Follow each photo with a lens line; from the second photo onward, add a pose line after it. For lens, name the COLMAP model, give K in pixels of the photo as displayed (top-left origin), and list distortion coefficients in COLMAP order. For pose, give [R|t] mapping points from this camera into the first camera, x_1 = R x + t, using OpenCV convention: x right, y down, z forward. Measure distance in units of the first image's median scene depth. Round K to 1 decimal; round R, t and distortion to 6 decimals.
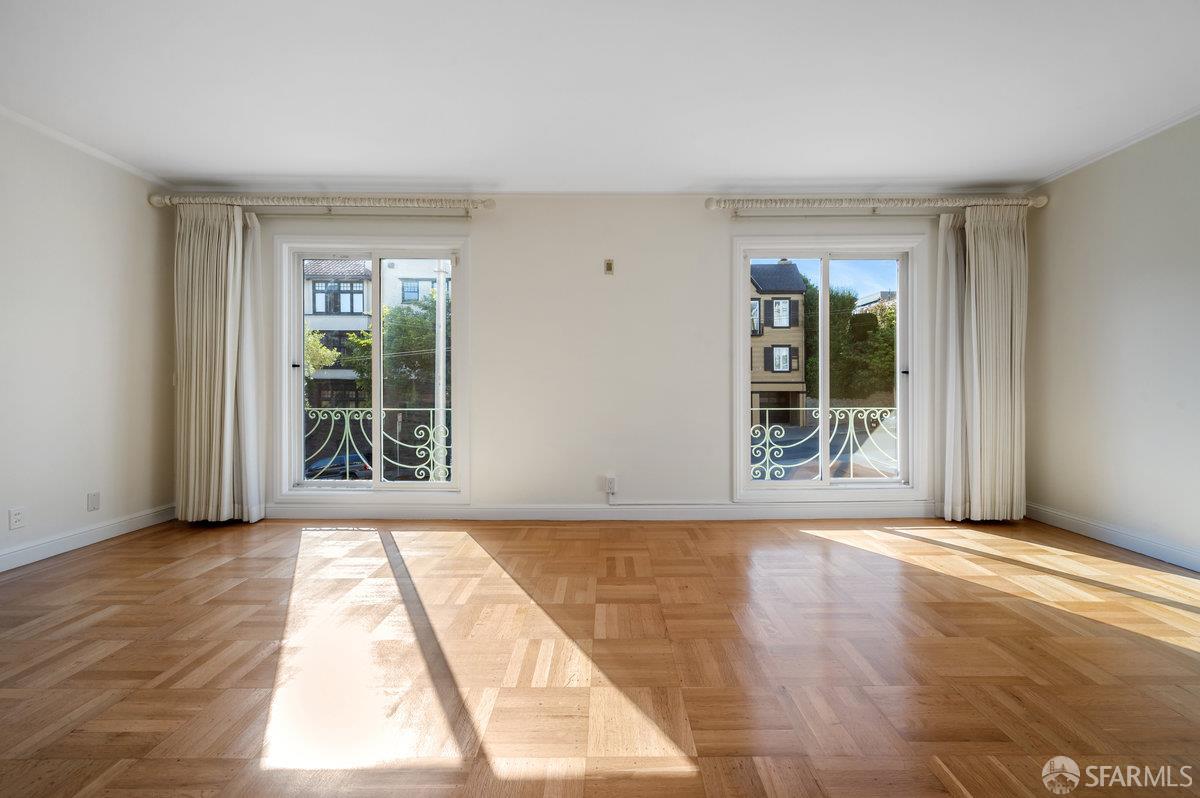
lens RADIAL K [[482.6, 0, 597.7], [0, 482.6, 394.2], [0, 0, 1]] dist [-0.001907, -0.000028]
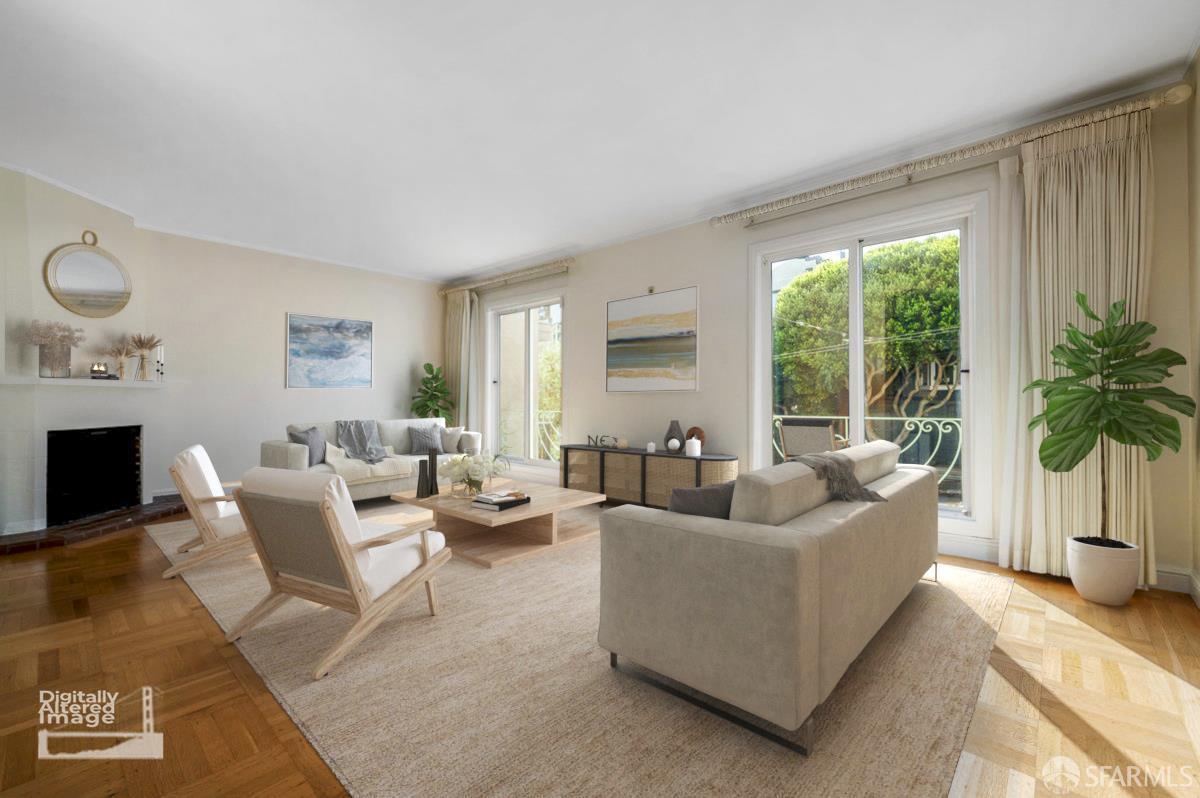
lens RADIAL K [[497.2, 0, 599.2], [0, 497.2, 391.3], [0, 0, 1]] dist [0.002151, -0.000213]
pose [[0.743275, -0.013514, -0.668850, 0.782458], [0.000500, 0.999807, -0.019645, 0.004483], [0.668986, 0.014268, 0.743138, 0.006428]]
